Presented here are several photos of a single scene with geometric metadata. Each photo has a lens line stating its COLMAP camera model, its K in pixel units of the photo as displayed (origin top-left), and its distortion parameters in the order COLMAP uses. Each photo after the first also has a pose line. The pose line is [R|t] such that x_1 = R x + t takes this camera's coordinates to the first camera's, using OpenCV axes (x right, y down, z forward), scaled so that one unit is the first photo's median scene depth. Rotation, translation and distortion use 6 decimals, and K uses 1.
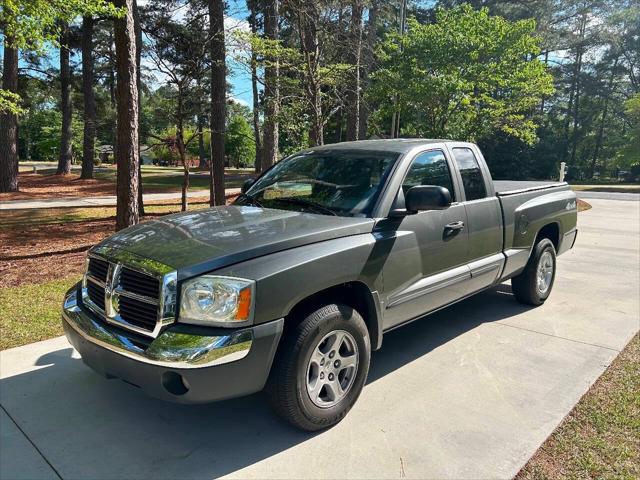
lens RADIAL K [[488.7, 0, 318.8], [0, 488.7, 239.4], [0, 0, 1]] dist [0.037001, -0.034776]
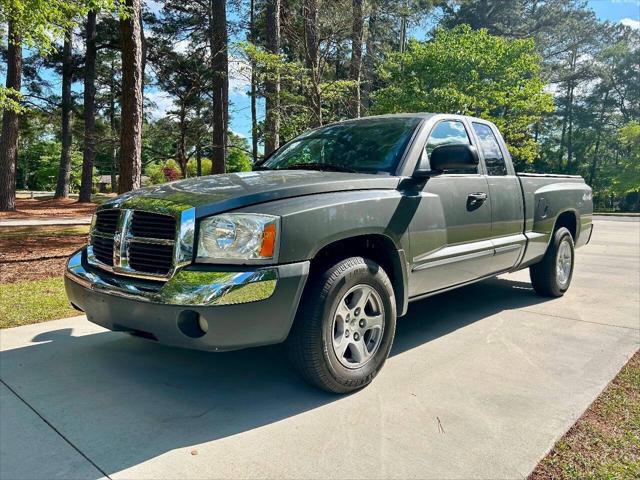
lens RADIAL K [[488.7, 0, 319.8], [0, 488.7, 239.8], [0, 0, 1]] dist [0.037001, -0.034776]
pose [[0.999933, 0.003113, 0.011134, -0.035970], [-0.002325, 0.997533, -0.070155, 0.107450], [-0.011324, 0.070124, 0.997474, 0.044539]]
